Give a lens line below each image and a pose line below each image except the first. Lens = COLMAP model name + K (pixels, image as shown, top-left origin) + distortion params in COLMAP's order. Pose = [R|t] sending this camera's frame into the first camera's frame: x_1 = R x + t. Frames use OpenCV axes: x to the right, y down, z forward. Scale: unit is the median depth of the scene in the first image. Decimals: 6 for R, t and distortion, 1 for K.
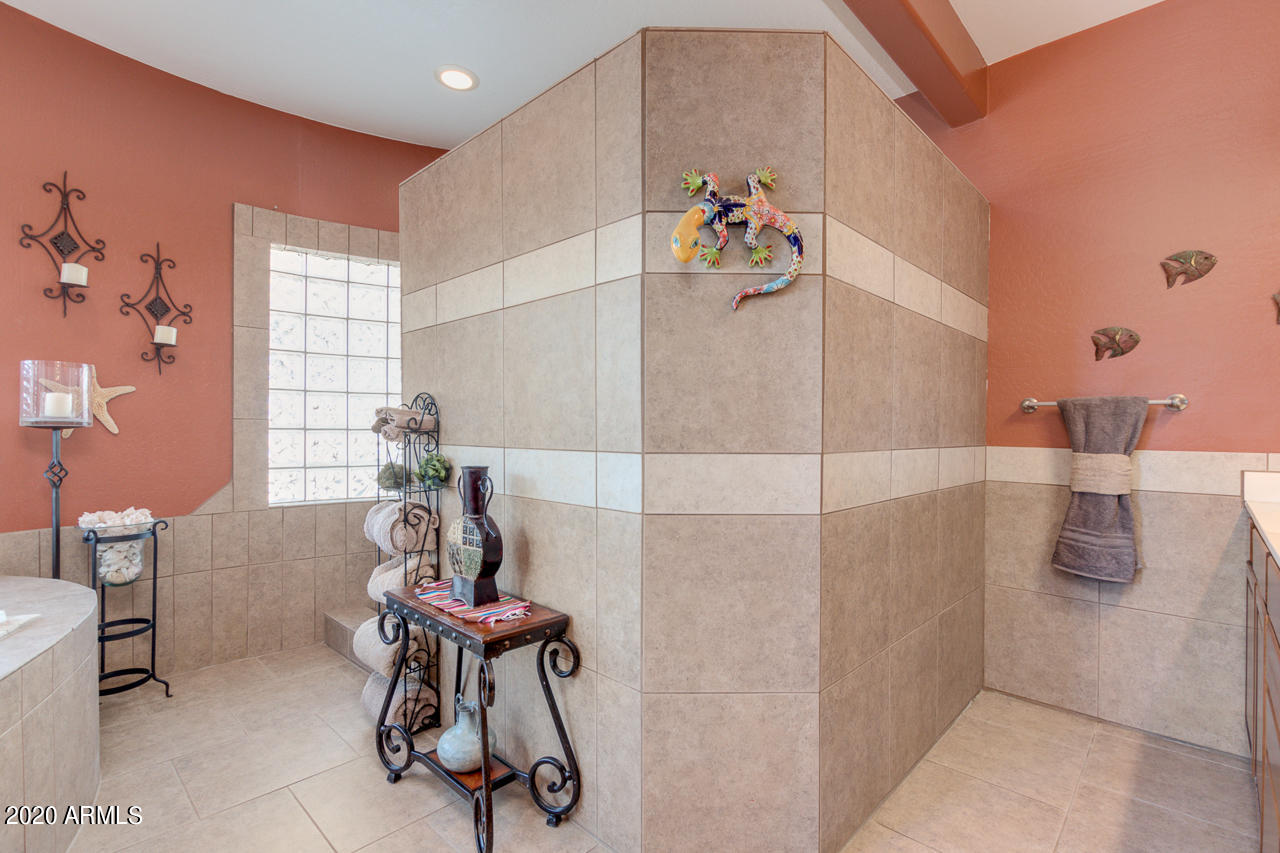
lens RADIAL K [[587.7, 0, 643.3], [0, 587.7, 426.9], [0, 0, 1]] dist [0.003007, -0.000767]
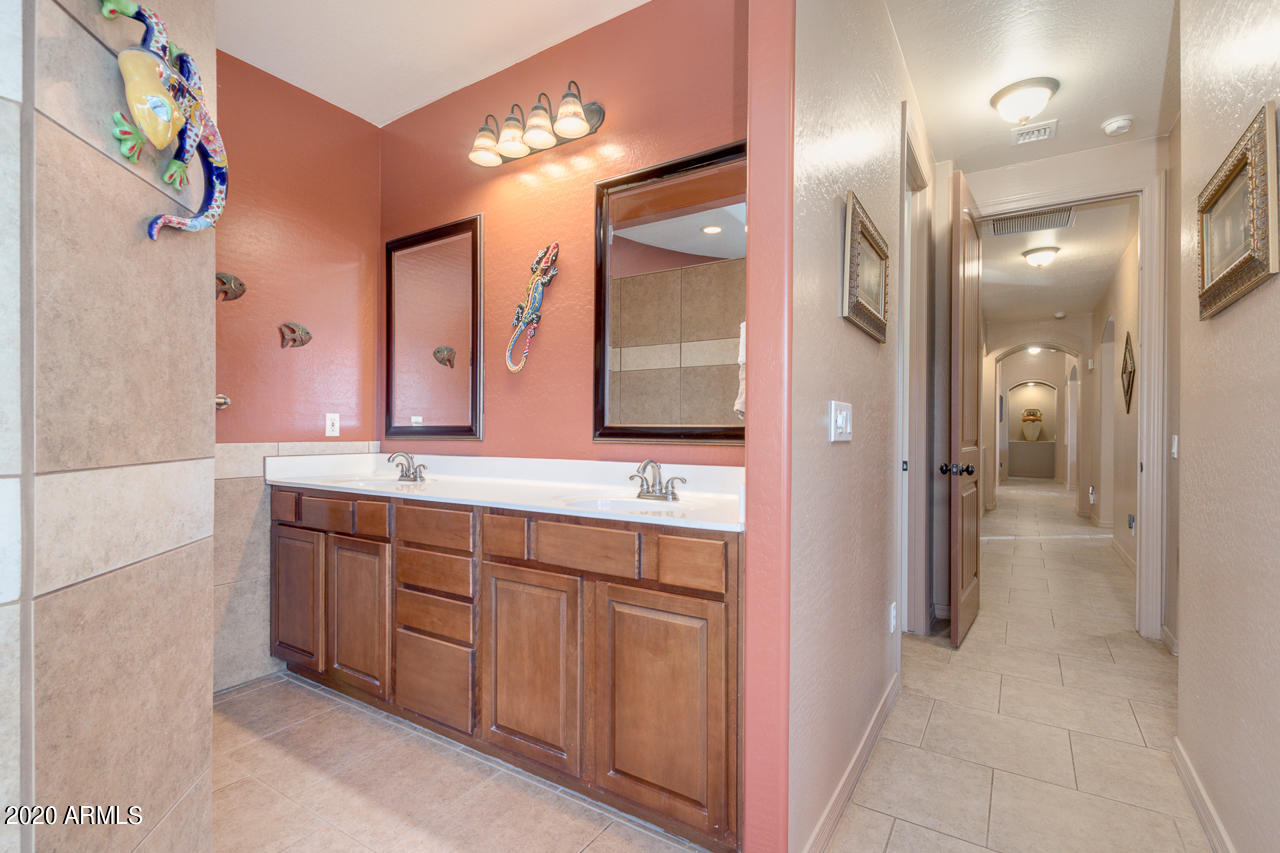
lens RADIAL K [[587.7, 0, 643.3], [0, 587.7, 426.9], [0, 0, 1]] dist [0.003007, -0.000767]
pose [[-0.189656, -0.003007, 0.981846, -0.577550], [-0.008965, 0.999959, 0.001331, -0.000779], [-0.981810, -0.008550, -0.189675, 0.590784]]
